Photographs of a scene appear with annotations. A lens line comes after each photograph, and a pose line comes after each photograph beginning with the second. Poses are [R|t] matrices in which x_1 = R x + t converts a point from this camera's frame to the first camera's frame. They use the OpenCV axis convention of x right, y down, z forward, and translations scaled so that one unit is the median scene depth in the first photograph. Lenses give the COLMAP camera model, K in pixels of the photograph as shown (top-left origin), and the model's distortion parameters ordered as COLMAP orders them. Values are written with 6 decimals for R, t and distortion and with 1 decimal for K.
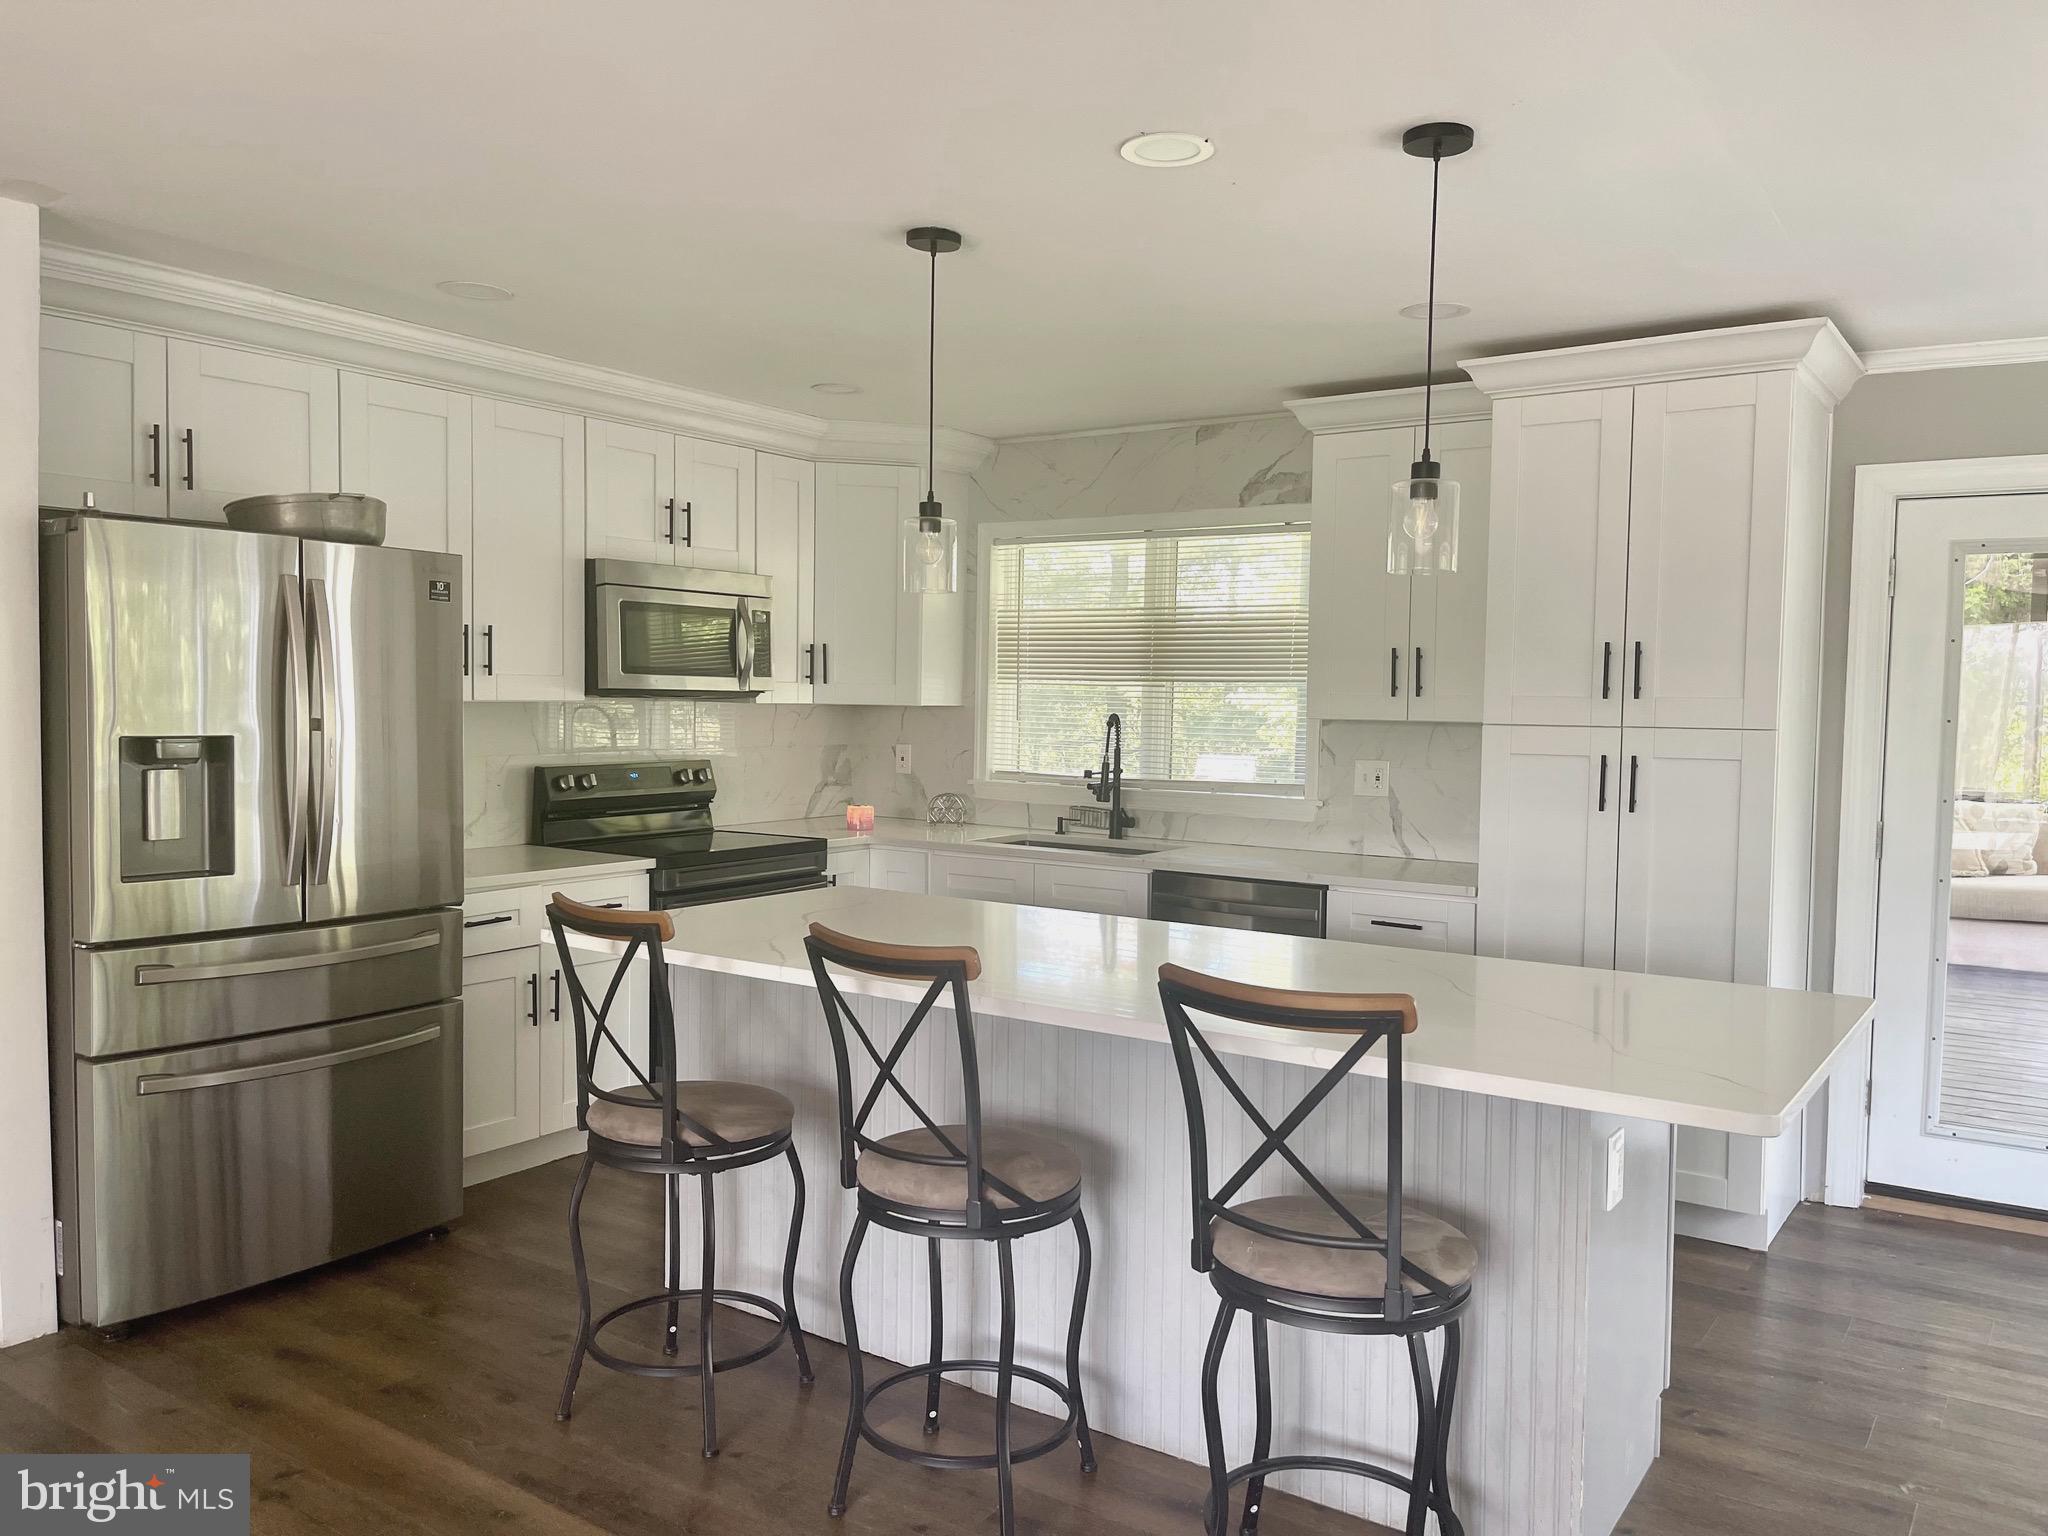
lens RADIAL K [[1534.7, 0, 1032.3], [0, 1534.7, 780.3], [0, 0, 1]] dist [0.078121, -0.114294]
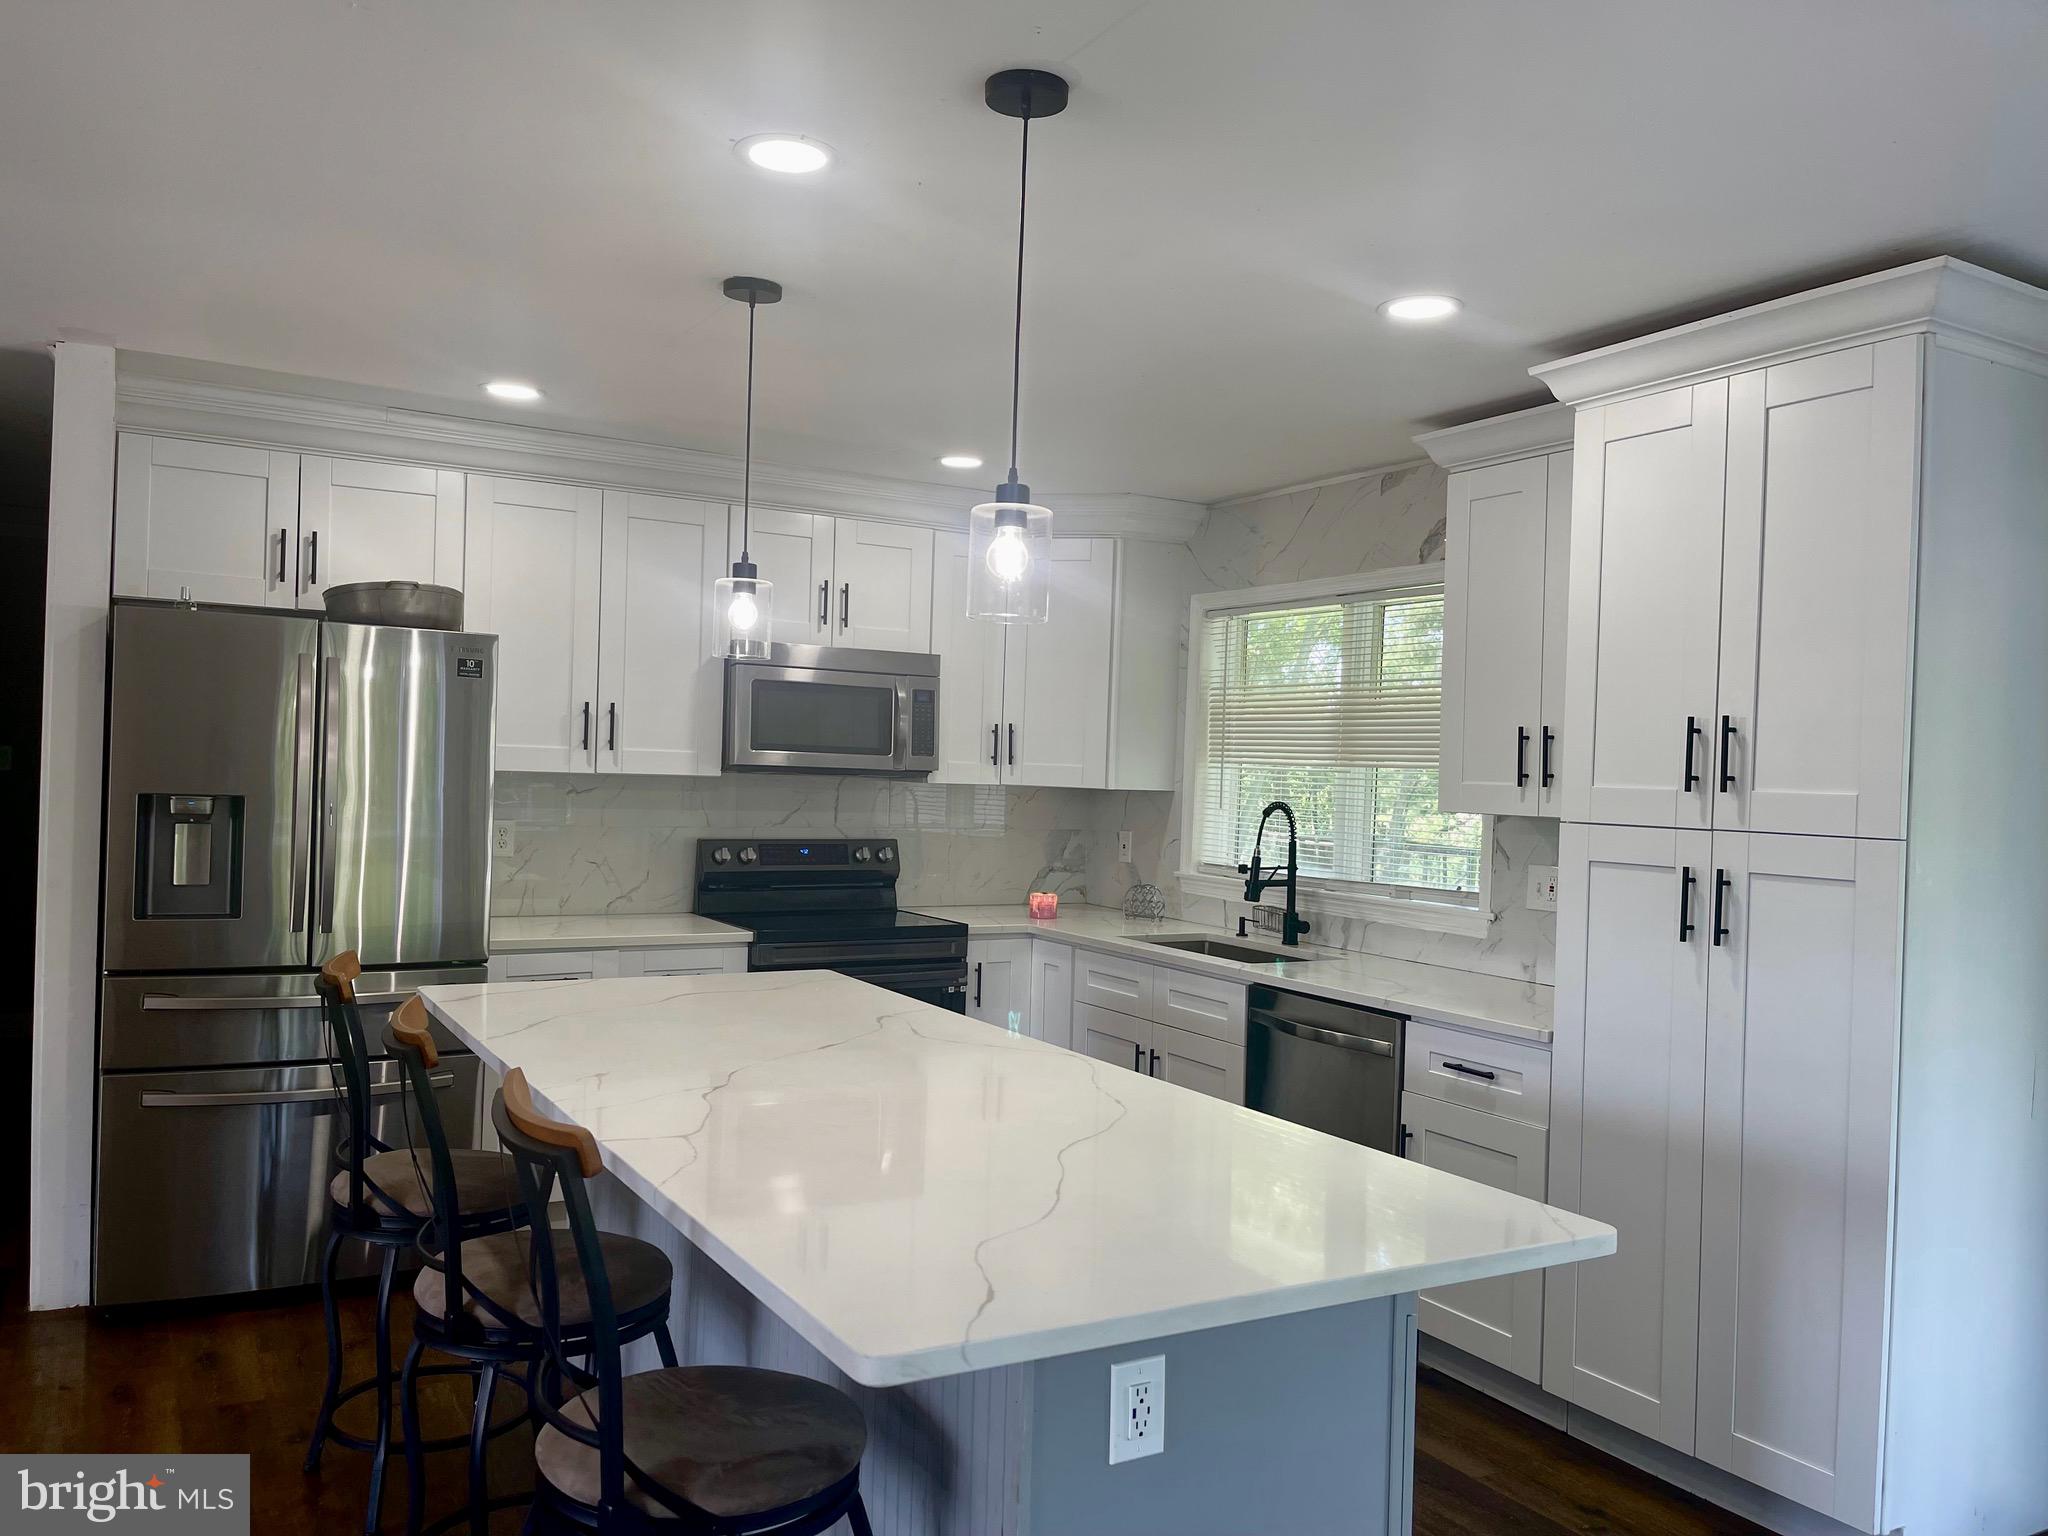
lens RADIAL K [[1538.4, 0, 1023.9], [0, 1538.4, 779.2], [0, 0, 1]] dist [0.066633, -0.104638]
pose [[0.901681, 0.016974, -0.432068, 0.407391], [-0.043258, 0.997757, -0.051078, -0.006539], [0.430232, 0.064747, 0.900393, 0.188639]]
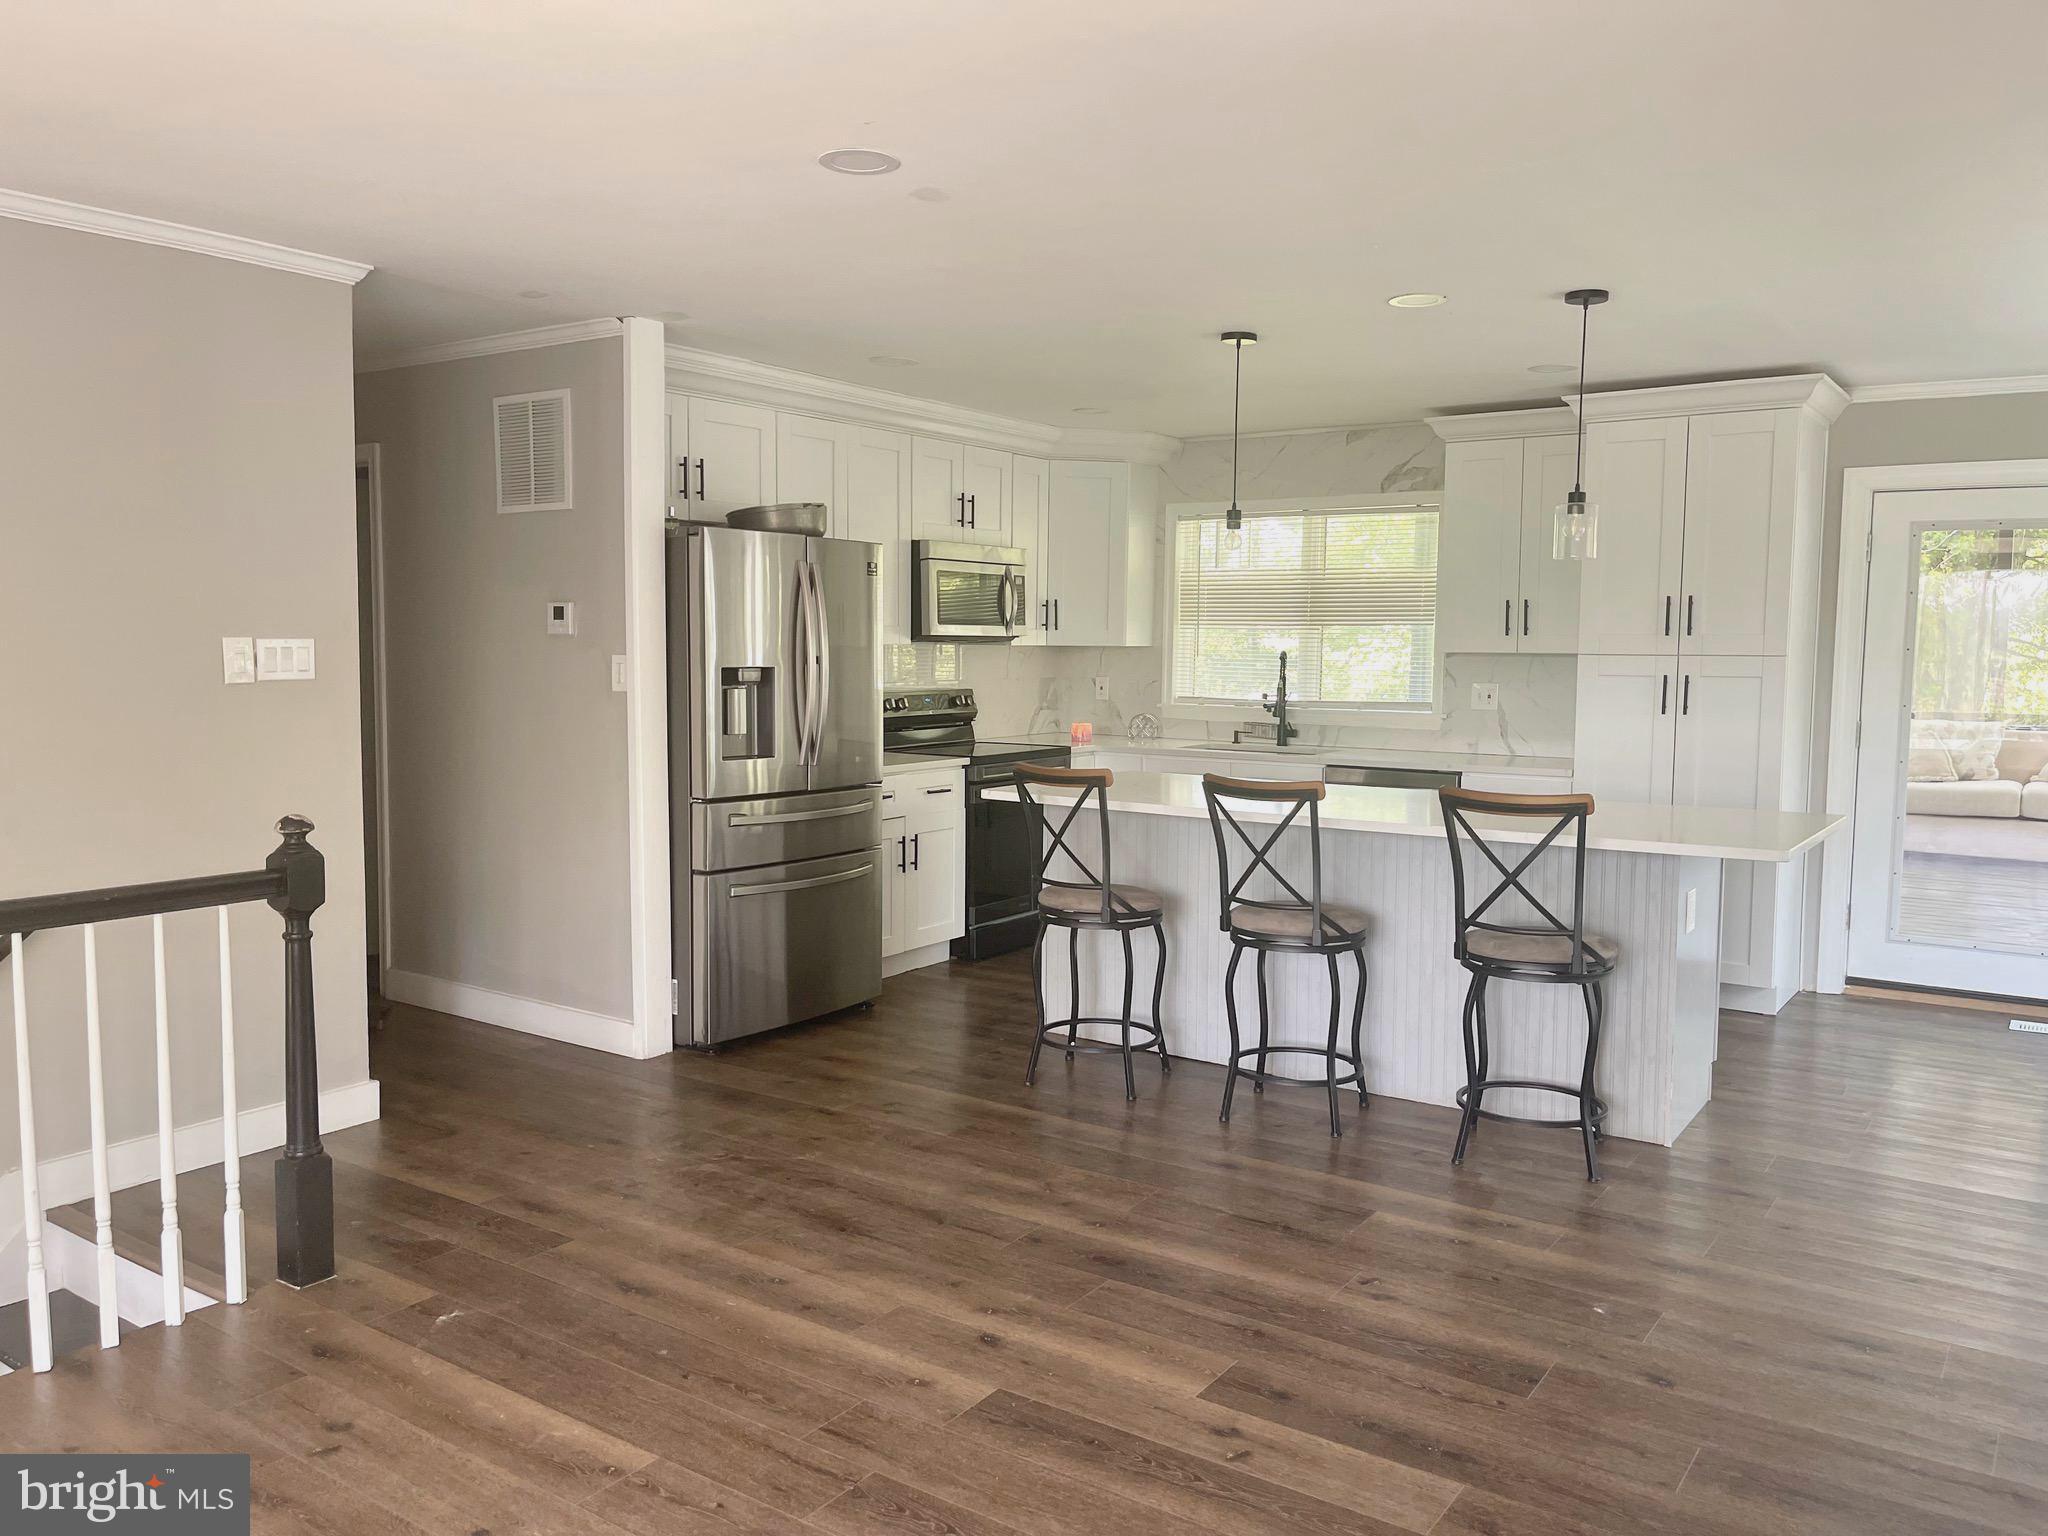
lens RADIAL K [[1538.4, 0, 1023.9], [0, 1538.4, 779.2], [0, 0, 1]] dist [0.066633, -0.104638]
pose [[0.999957, -0.007185, -0.005780, -0.218400], [0.007382, 0.999368, 0.034774, 0.026046], [0.005526, -0.034815, 0.999378, -0.443714]]
